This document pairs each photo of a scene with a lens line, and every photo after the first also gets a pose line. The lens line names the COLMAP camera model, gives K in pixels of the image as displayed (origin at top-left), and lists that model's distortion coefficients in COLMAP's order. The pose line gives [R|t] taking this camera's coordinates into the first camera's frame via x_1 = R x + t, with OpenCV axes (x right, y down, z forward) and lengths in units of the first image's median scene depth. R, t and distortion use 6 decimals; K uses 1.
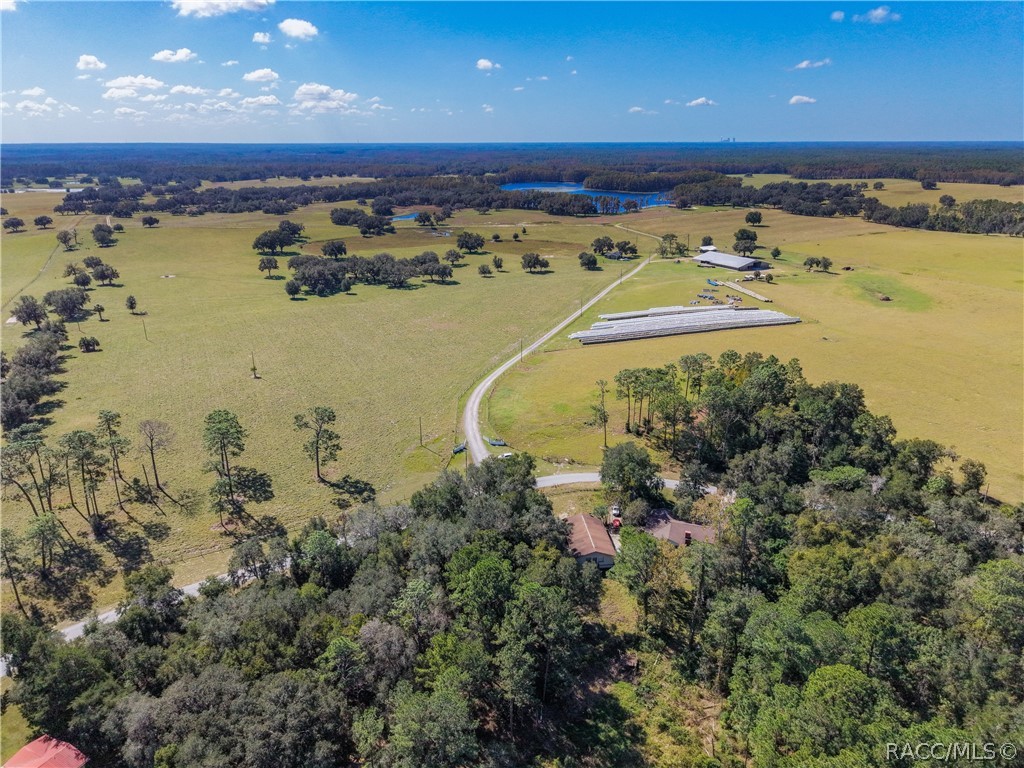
lens RADIAL K [[694.9, 0, 514.2], [0, 694.9, 386.0], [0, 0, 1]] dist [0.023258, -0.021781]
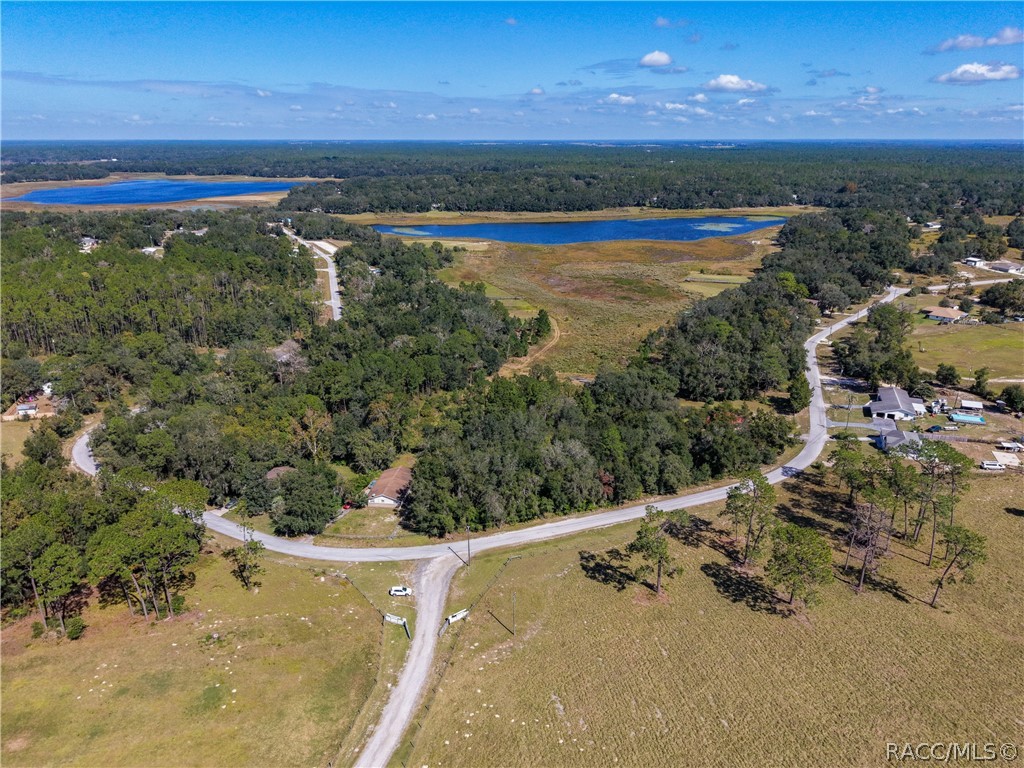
lens RADIAL K [[698.0, 0, 516.5], [0, 698.0, 384.4], [0, 0, 1]] dist [0.062939, -0.087127]
pose [[-0.973978, -0.072265, 0.214813, -0.295287], [0.080030, 0.777088, 0.624283, -0.553830], [-0.212043, 0.625230, -0.751083, 1.544294]]
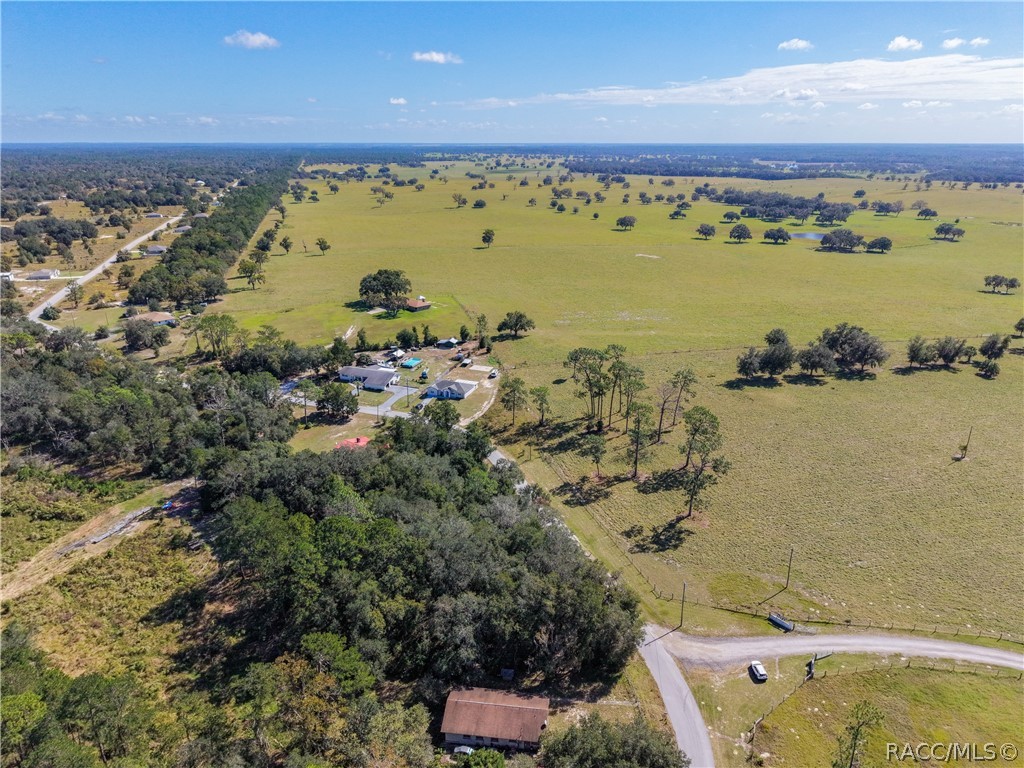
lens RADIAL K [[683.0, 0, 512.0], [0, 683.0, 384.0], [0, 0, 1]] dist [0.037192, -0.038376]
pose [[-0.231276, 0.331500, -0.914669, 0.559185], [-0.323032, 0.860655, 0.393603, -0.309421], [0.917694, 0.386498, -0.091964, 0.855848]]
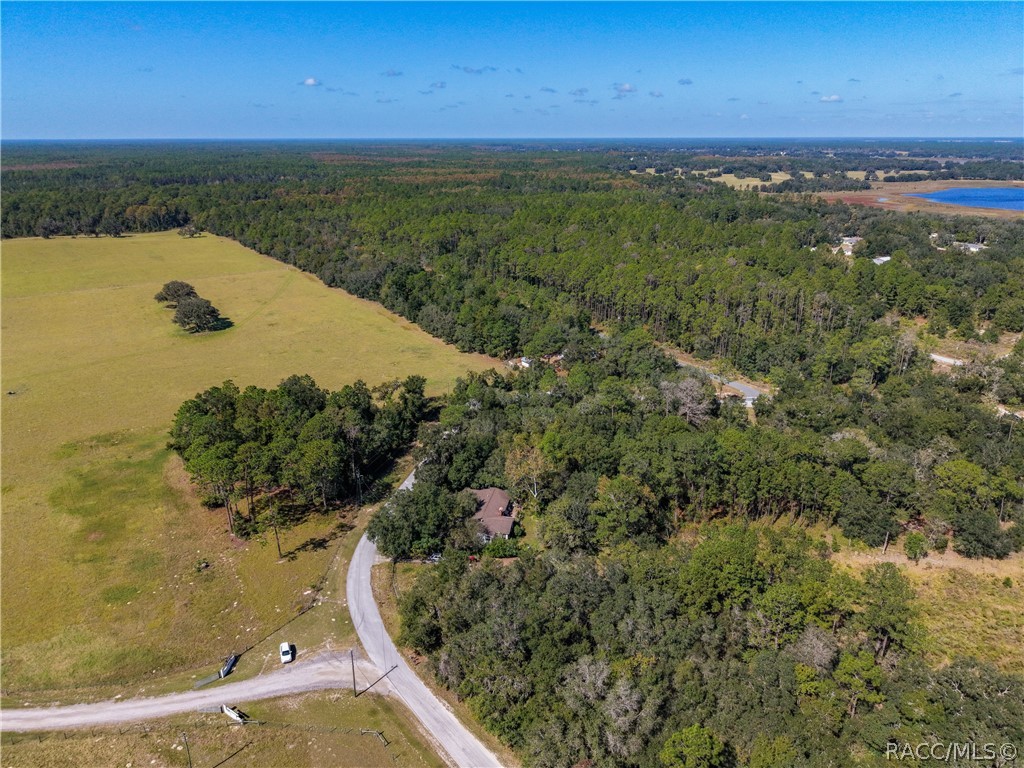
lens RADIAL K [[694.1, 0, 511.4], [0, 694.1, 384.0], [0, 0, 1]] dist [0.025552, -0.024530]
pose [[-0.104943, -0.335337, 0.936235, -0.595489], [0.333665, 0.874989, 0.350801, -0.286960], [-0.936832, 0.349203, 0.020066, 0.804666]]
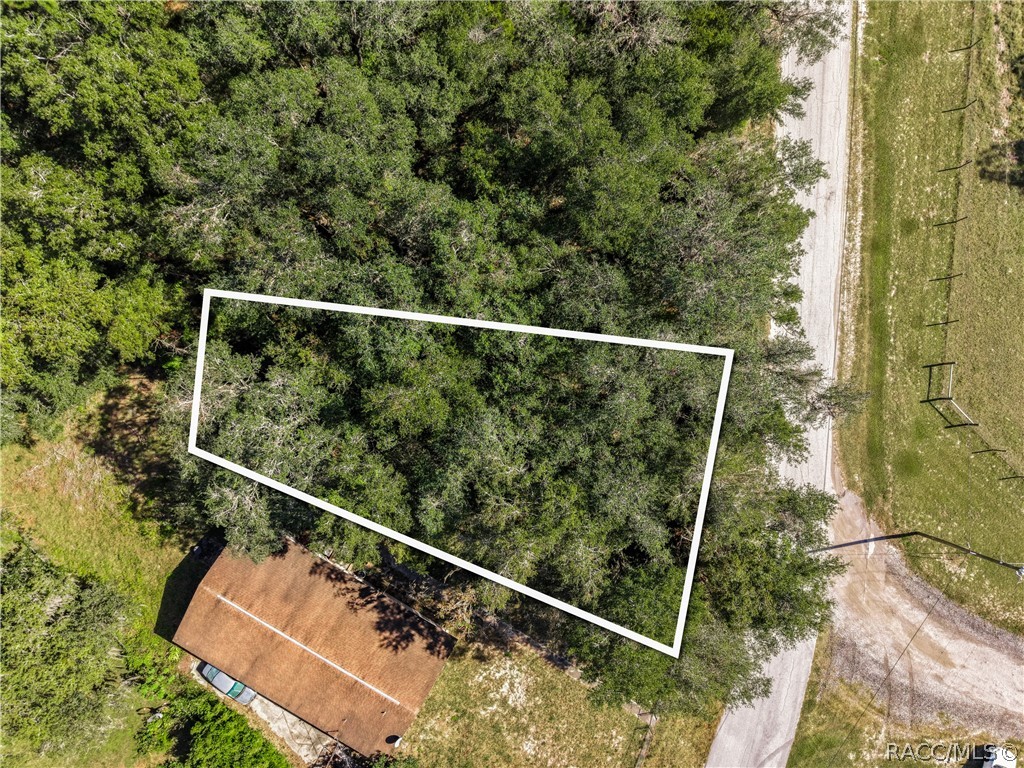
lens RADIAL K [[705.0, 0, 510.7], [0, 705.0, 384.5], [0, 0, 1]] dist [0.004728, -0.004633]
pose [[-0.596618, 0.802519, -0.003184, -0.024033], [-0.274483, -0.200327, 0.940494, -0.054353], [0.754126, 0.561989, 0.339797, 0.813117]]
